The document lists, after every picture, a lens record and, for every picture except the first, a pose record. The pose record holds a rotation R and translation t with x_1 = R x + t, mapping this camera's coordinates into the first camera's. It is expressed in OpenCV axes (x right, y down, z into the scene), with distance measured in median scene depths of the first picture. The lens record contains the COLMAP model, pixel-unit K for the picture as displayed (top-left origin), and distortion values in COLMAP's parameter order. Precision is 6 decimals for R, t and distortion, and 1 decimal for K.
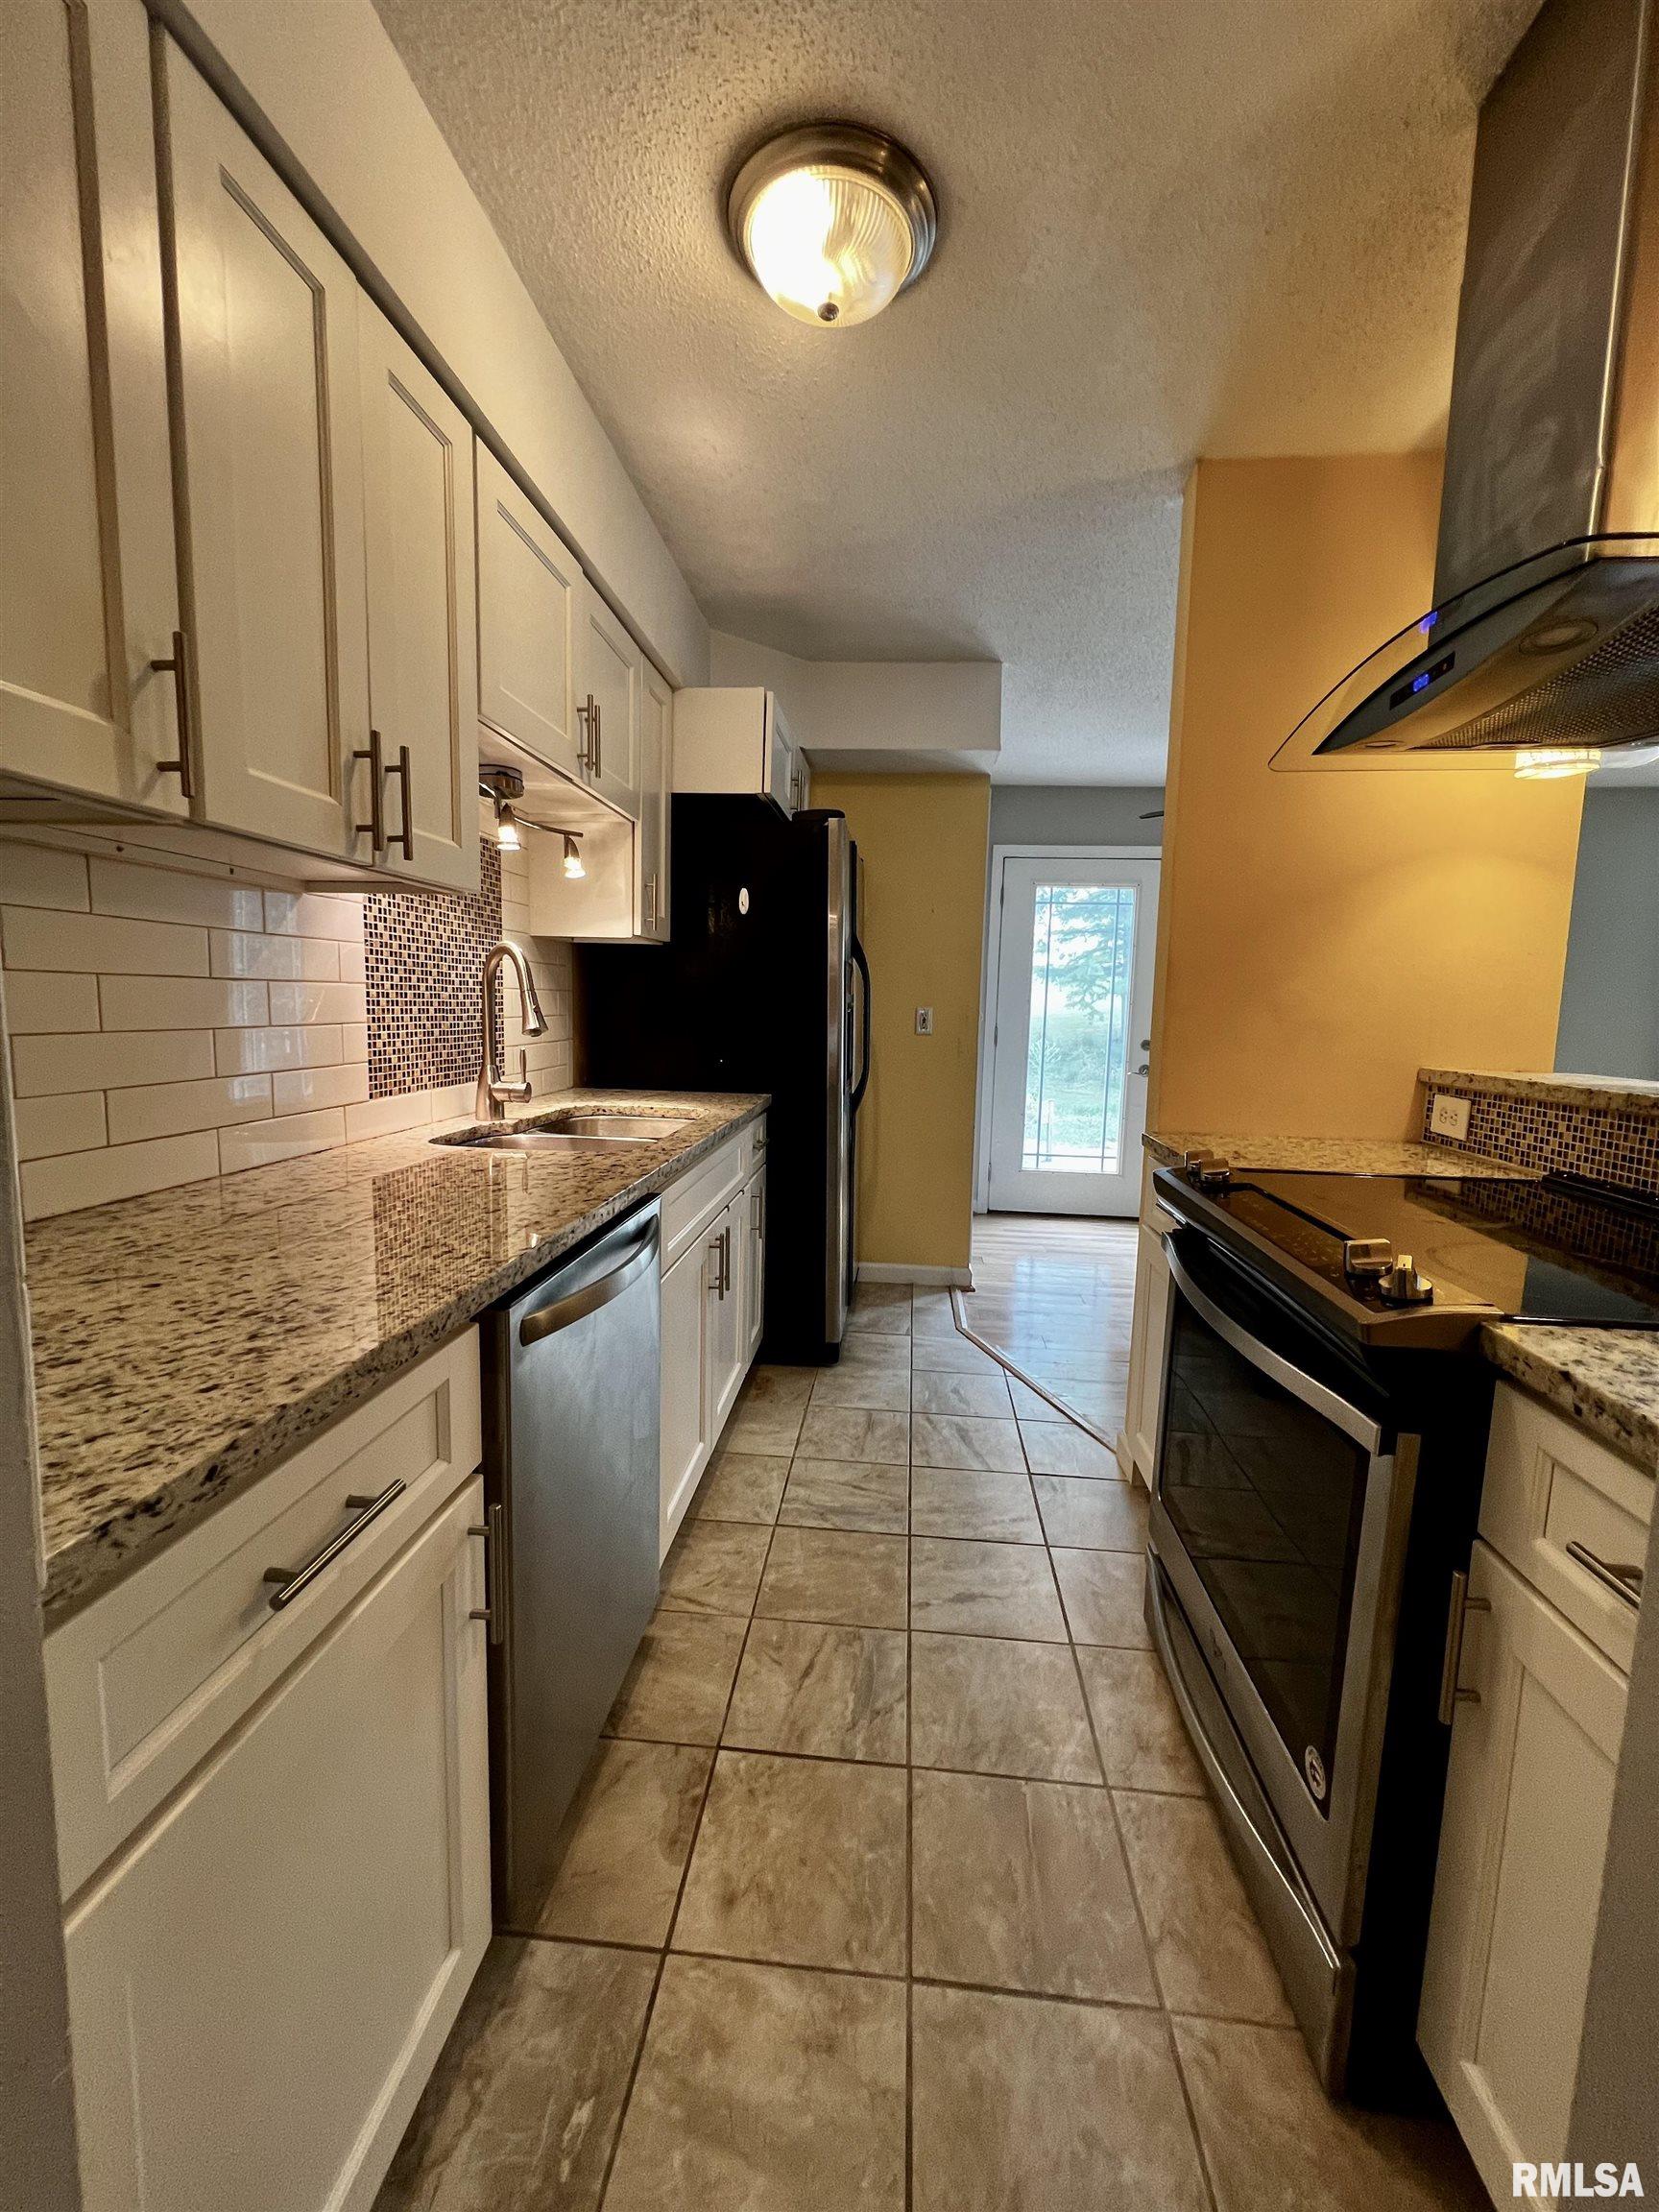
lens RADIAL K [[881.8, 0, 833.1], [0, 881.8, 1103.1], [0, 0, 1]] dist [-0.002292, 0.000653]
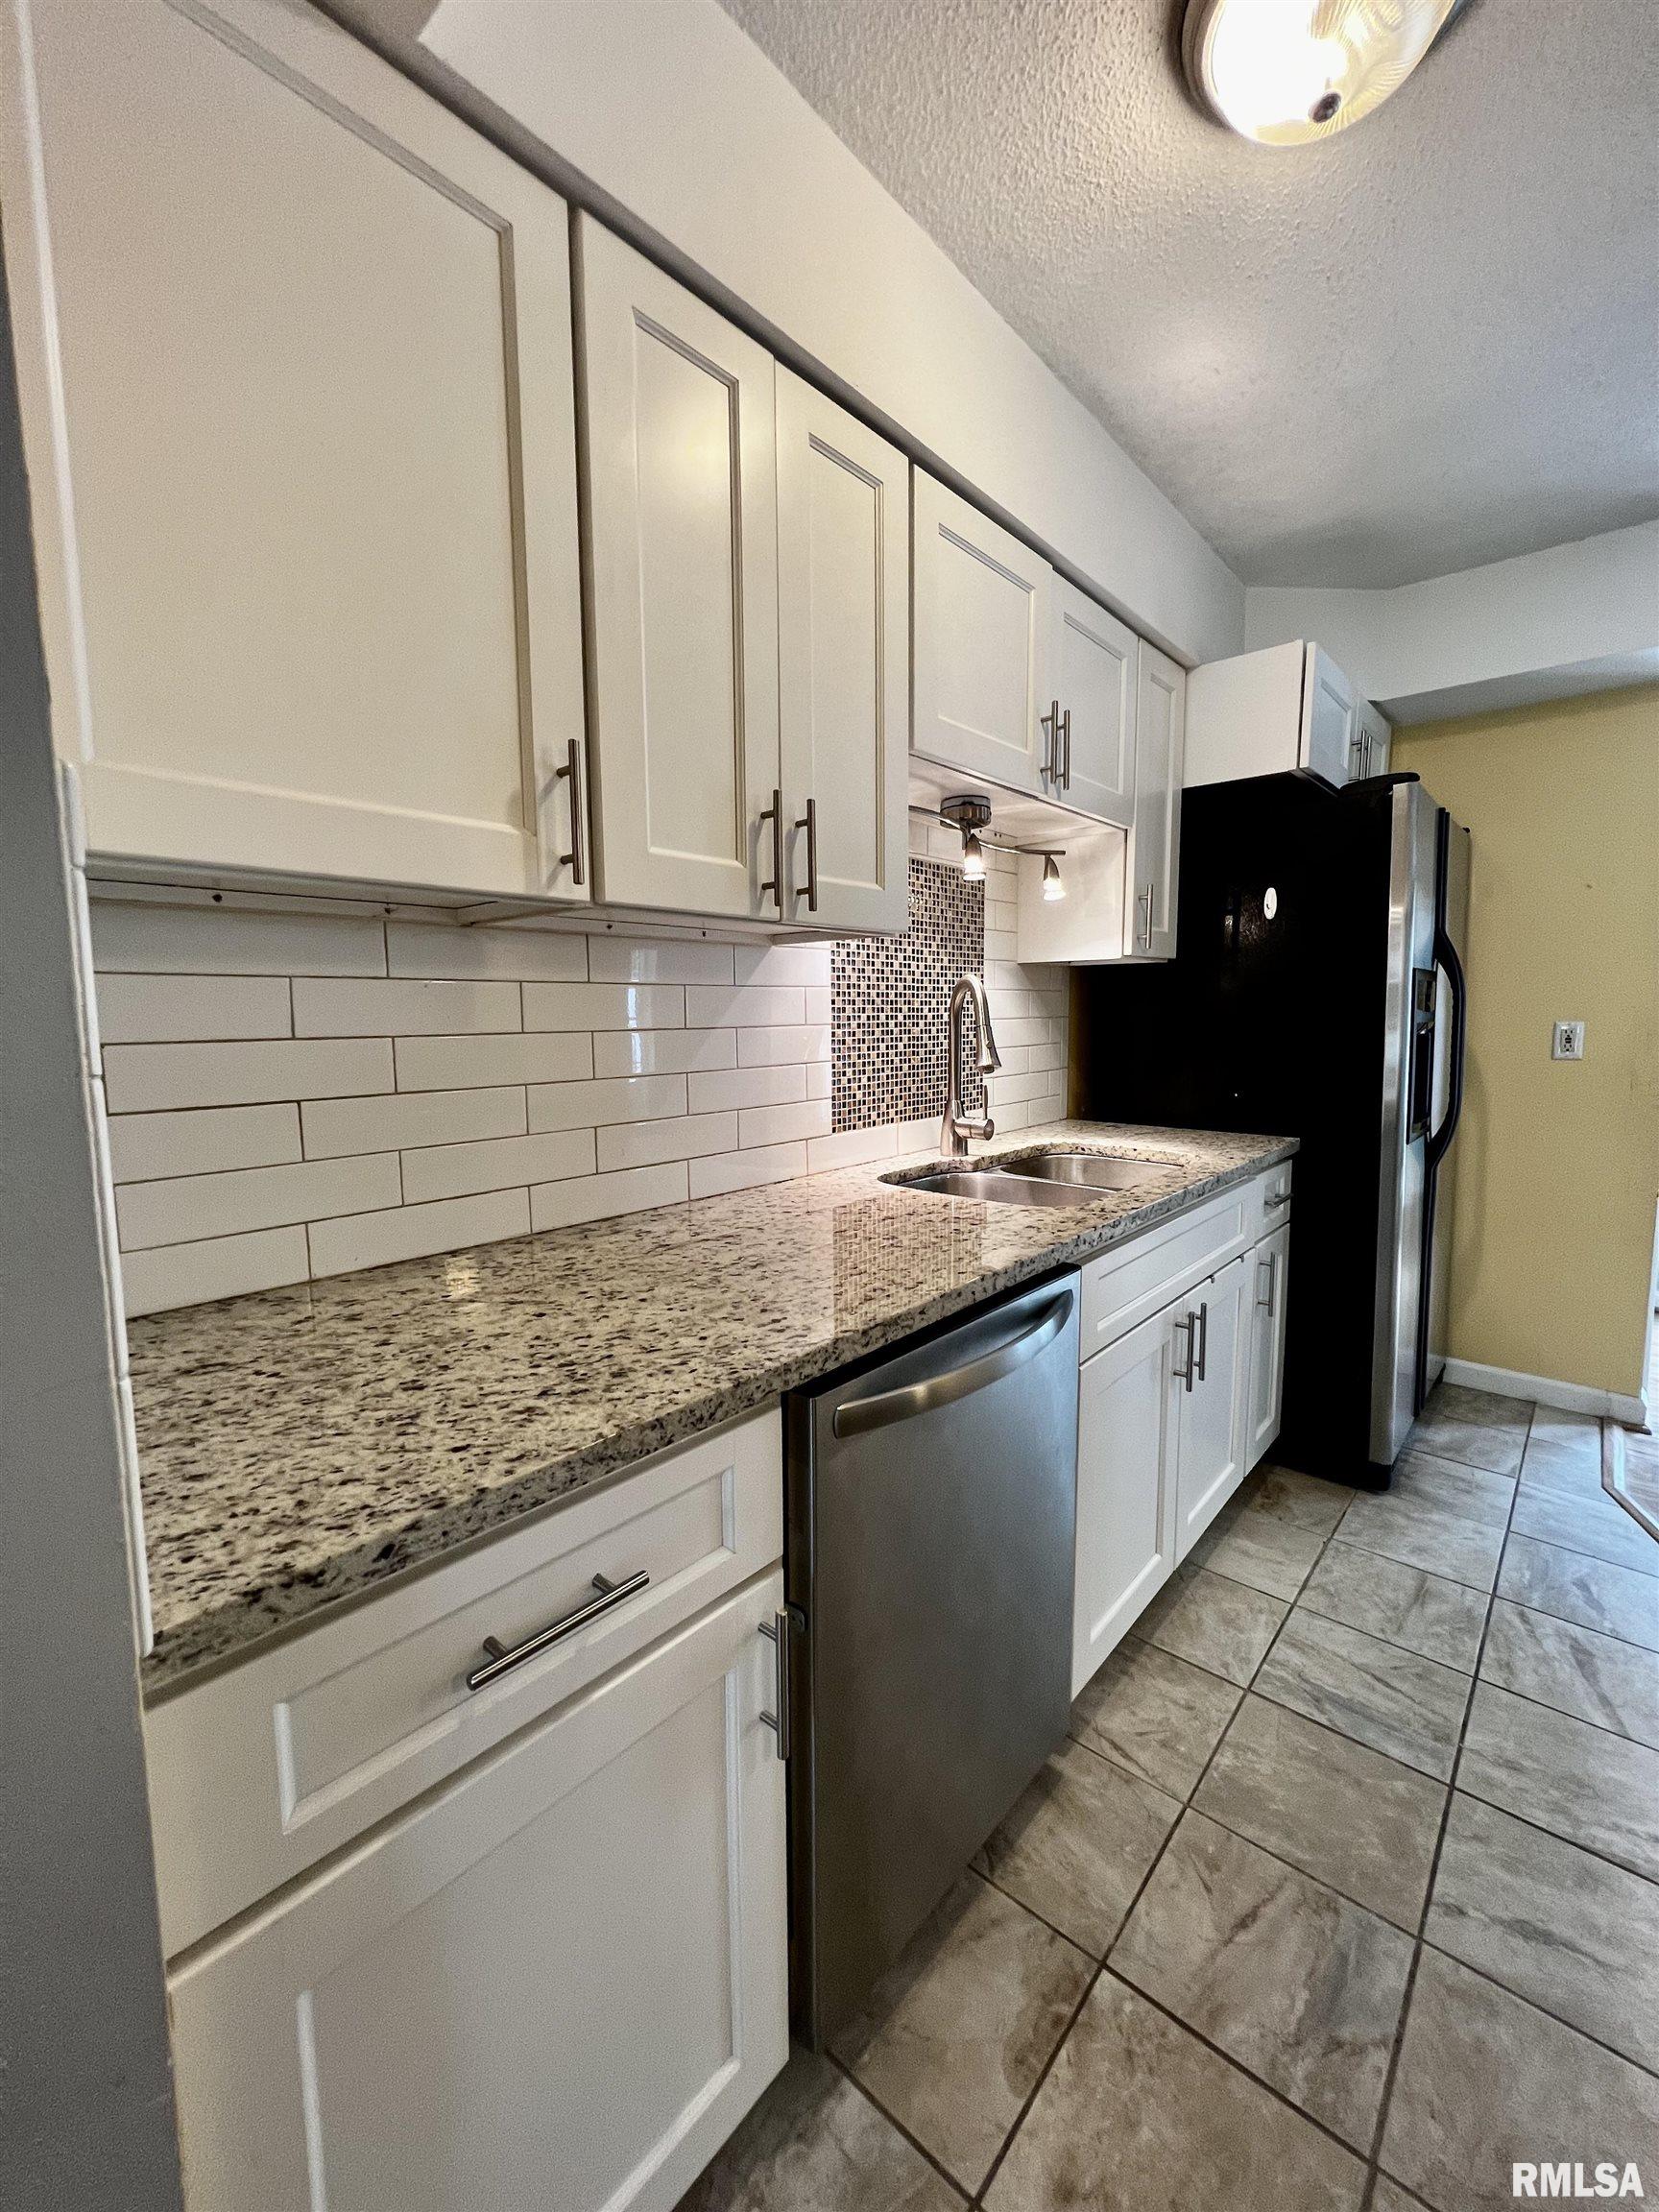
lens RADIAL K [[881.8, 0, 833.1], [0, 881.8, 1103.1], [0, 0, 1]] dist [-0.002292, 0.000653]
pose [[0.804922, 0.030903, -0.592575, 0.103151], [-0.038236, 0.999269, 0.000173, -0.041697], [0.592147, 0.022518, 0.805515, 0.150055]]
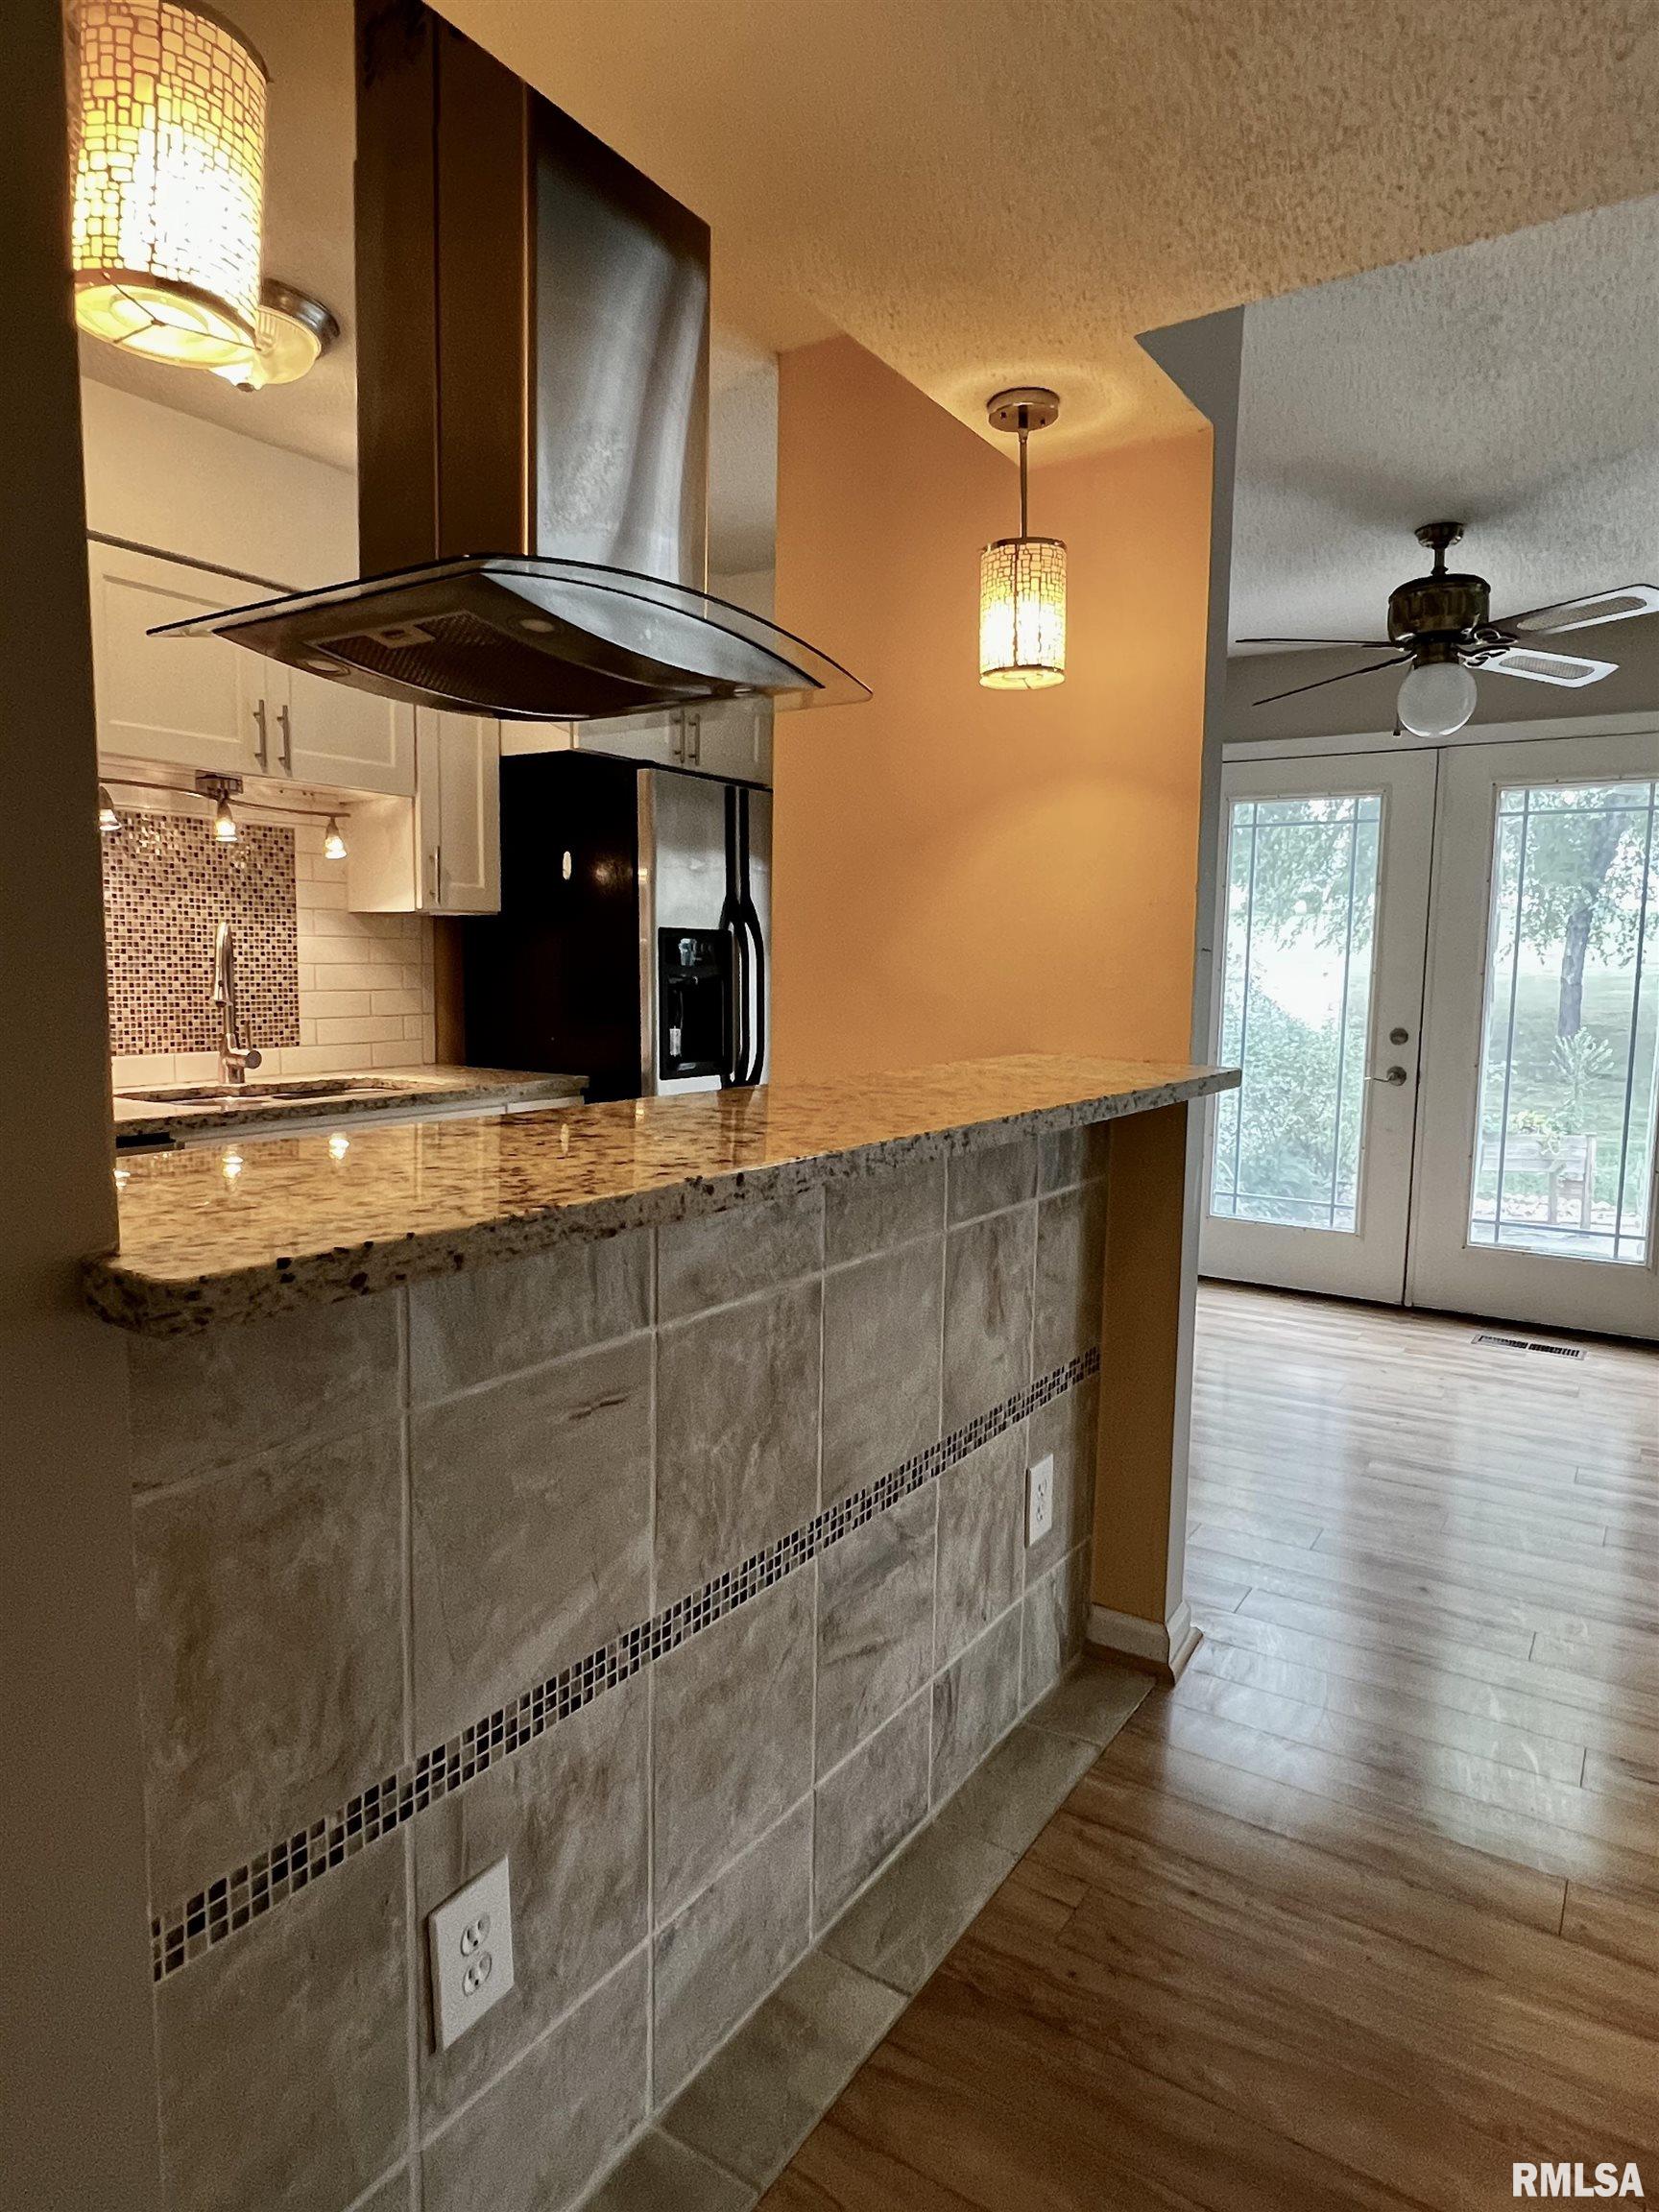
lens RADIAL K [[1319.8, 0, 818.5], [0, 1319.8, 1104.2], [0, 0, 1]] dist [0.016607, 0.001164]
pose [[0.883220, 0.038919, -0.467342, 1.255945], [-0.046101, 0.998929, -0.003937, 0.021449], [0.466688, 0.025022, 0.884068, -0.148767]]
